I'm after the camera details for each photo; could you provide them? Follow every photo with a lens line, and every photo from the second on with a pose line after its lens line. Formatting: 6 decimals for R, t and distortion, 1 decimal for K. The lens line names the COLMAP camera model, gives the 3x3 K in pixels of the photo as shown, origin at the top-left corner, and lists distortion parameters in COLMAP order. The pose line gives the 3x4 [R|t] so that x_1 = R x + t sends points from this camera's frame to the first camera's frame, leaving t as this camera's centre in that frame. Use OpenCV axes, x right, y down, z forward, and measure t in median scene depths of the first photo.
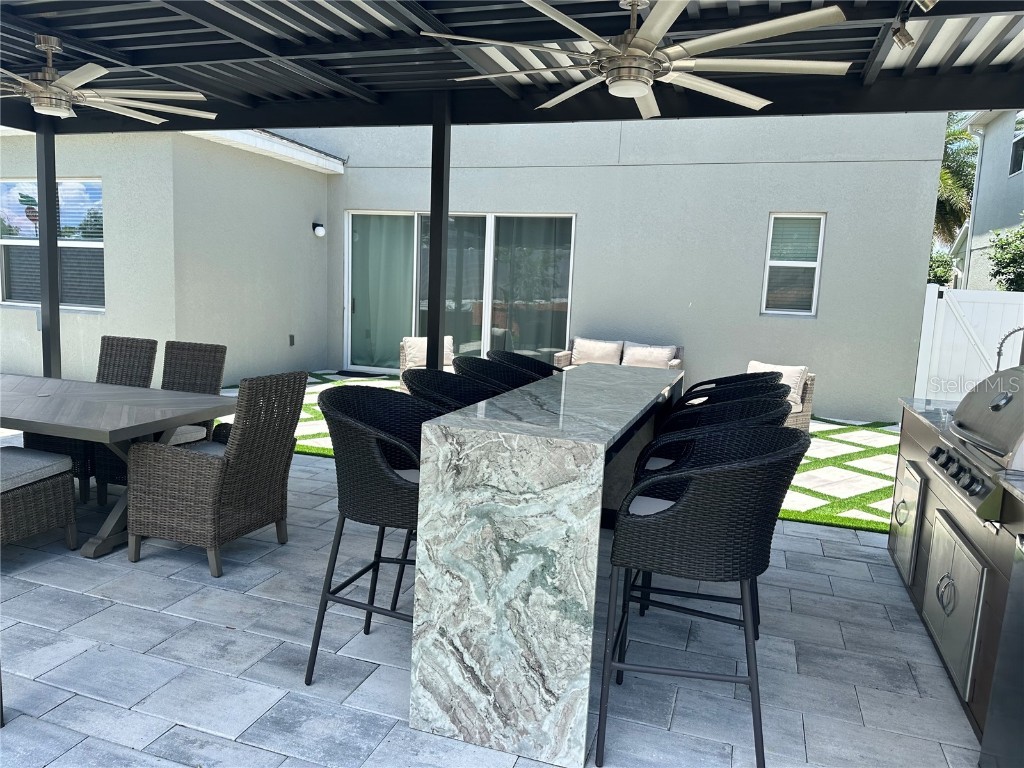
lens RADIAL K [[727.2, 0, 504.0], [0, 727.2, 374.5], [0, 0, 1]] dist [0.049289, -0.051650]
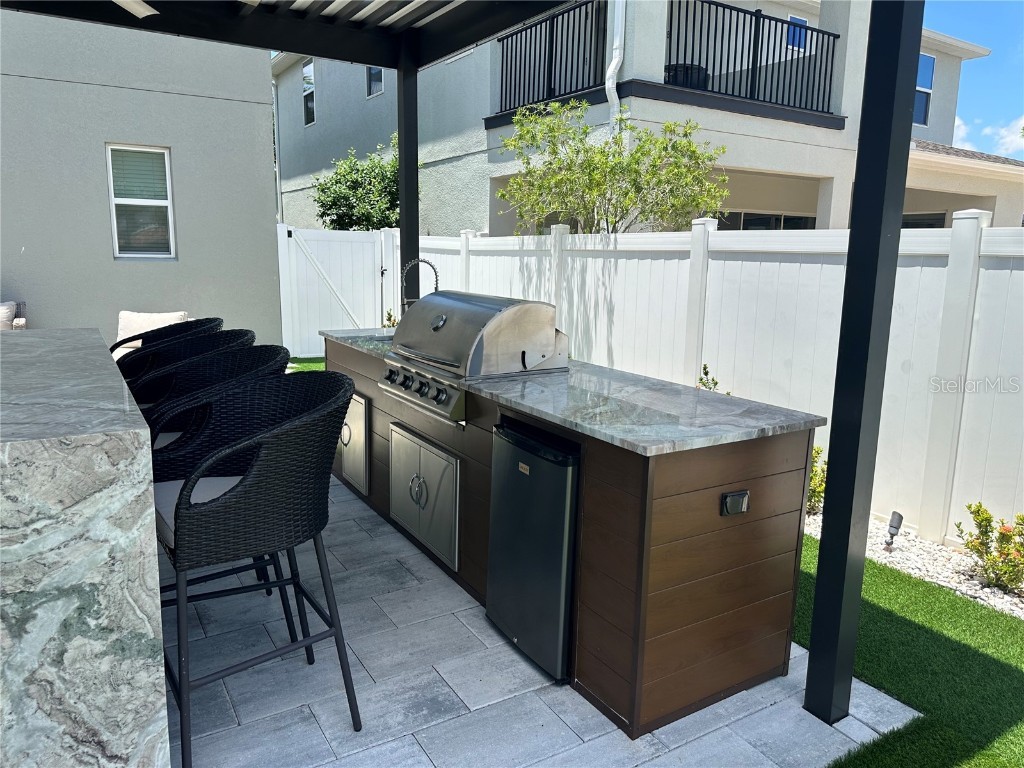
lens RADIAL K [[727.2, 0, 516.9], [0, 727.2, 385.2], [0, 0, 1]] dist [0.049289, -0.051650]
pose [[0.628994, -0.173778, 0.757738, -0.191300], [0.103437, 0.984737, 0.139975, -0.018654], [-0.770498, -0.009665, 0.637369, 0.182990]]
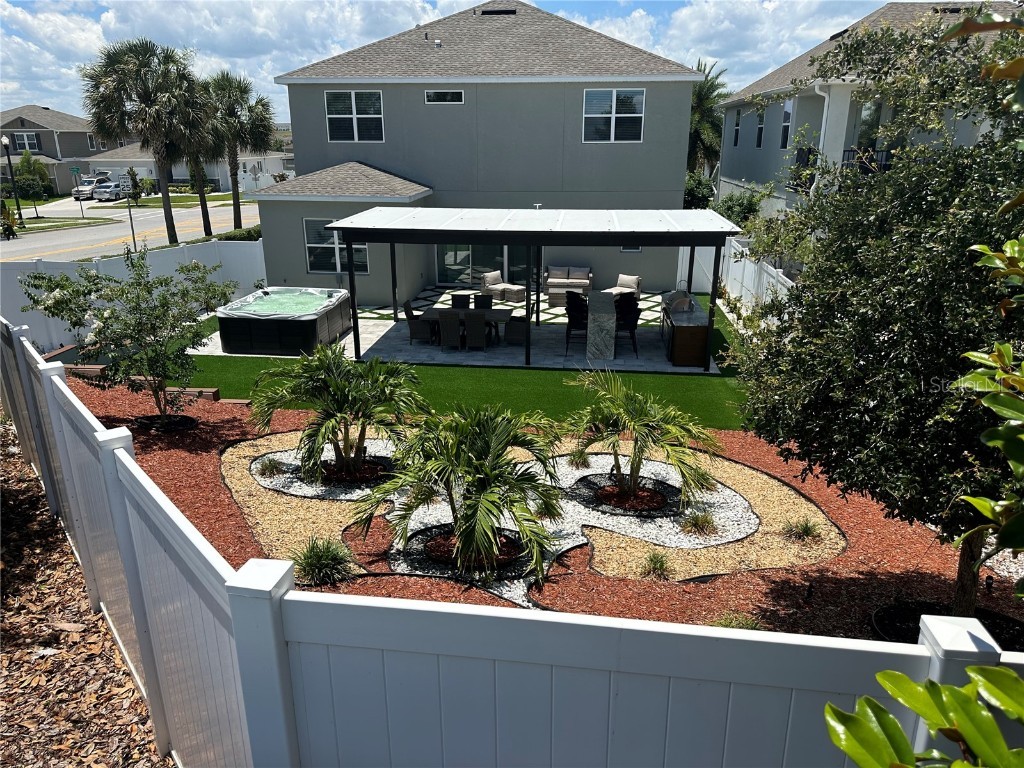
lens RADIAL K [[727.2, 0, 516.8], [0, 727.2, 388.5], [0, 0, 1]] dist [0.049289, -0.051650]
pose [[0.969007, -0.121603, 0.215032, -2.328459], [0.073257, 0.972749, 0.219983, -0.796016], [-0.235923, -0.197412, 0.951509, -5.483552]]
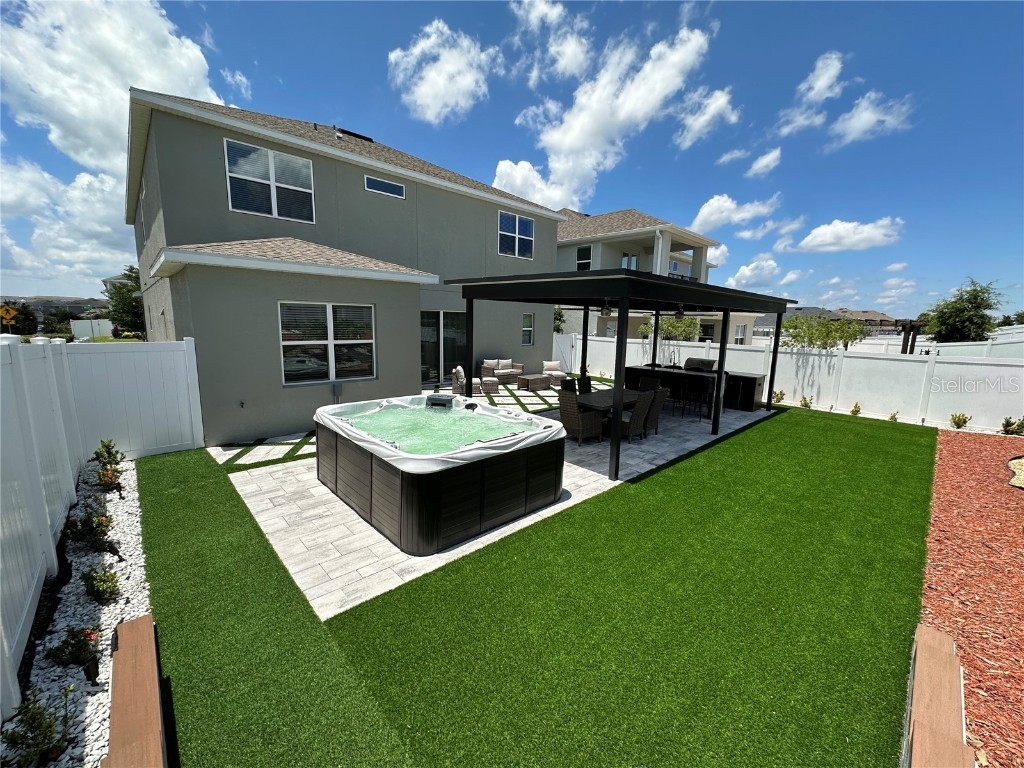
lens RADIAL K [[407.8, 0, 506.6], [0, 407.8, 374.4], [0, 0, 1]] dist [0.004350, 0.001071]
pose [[0.459832, -0.154512, 0.874460, -4.691466], [0.109386, 0.987102, 0.116894, -0.657328], [-0.881243, 0.041902, 0.470802, 0.966879]]
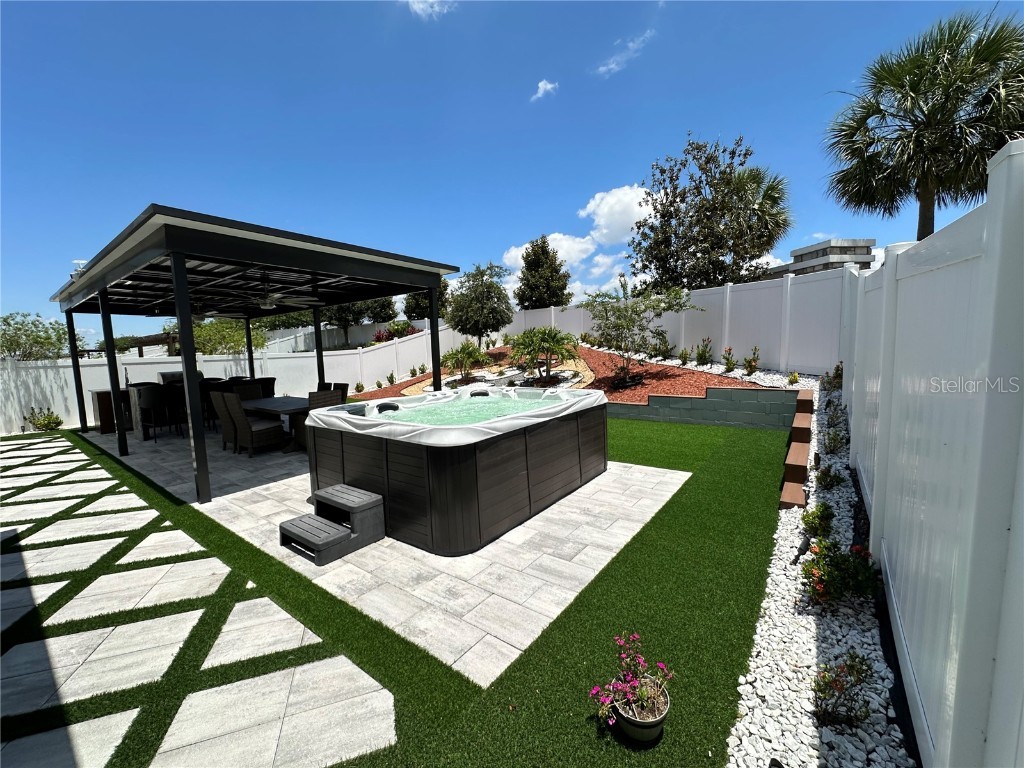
lens RADIAL K [[407.8, 0, 514.0], [0, 407.8, 386.4], [0, 0, 1]] dist [0.004350, 0.001071]
pose [[-0.954584, -0.037196, 0.295611, -3.689460], [0.032268, 0.973434, 0.226684, -0.700770], [-0.296190, 0.225927, -0.928024, 4.140424]]
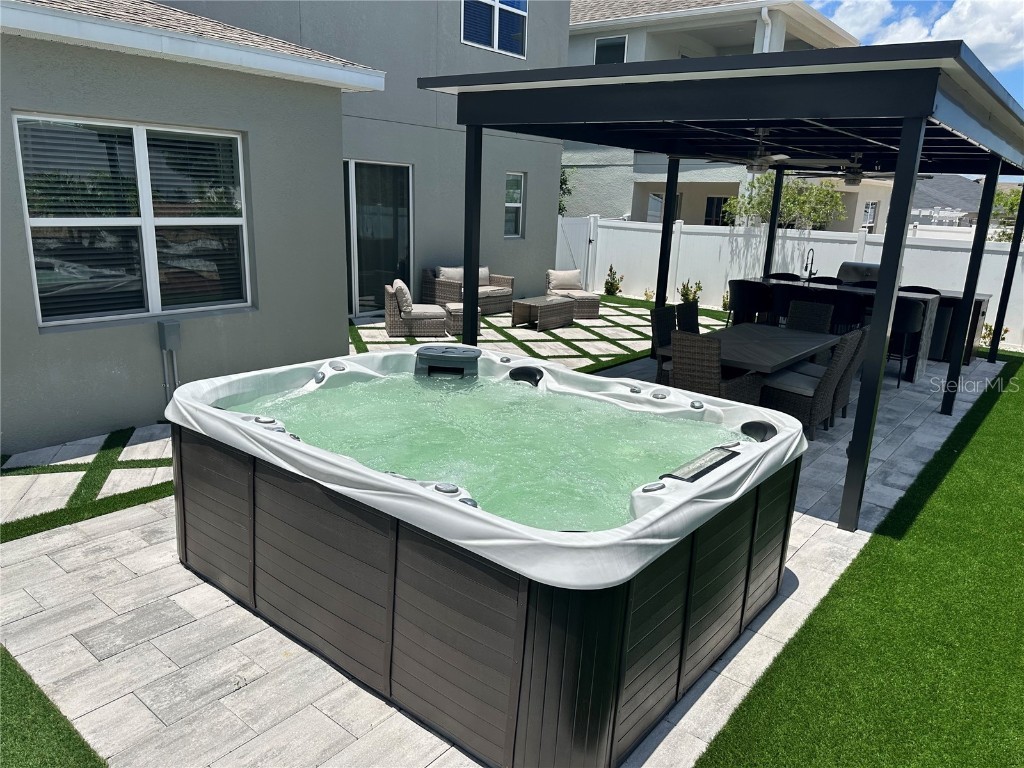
lens RADIAL K [[727.2, 0, 505.7], [0, 727.2, 379.0], [0, 0, 1]] dist [0.049289, -0.051650]
pose [[0.337757, -0.261997, 0.904034, -4.387698], [0.095342, 0.965061, 0.244063, -0.662016], [-0.936392, 0.003759, 0.350936, 1.781653]]
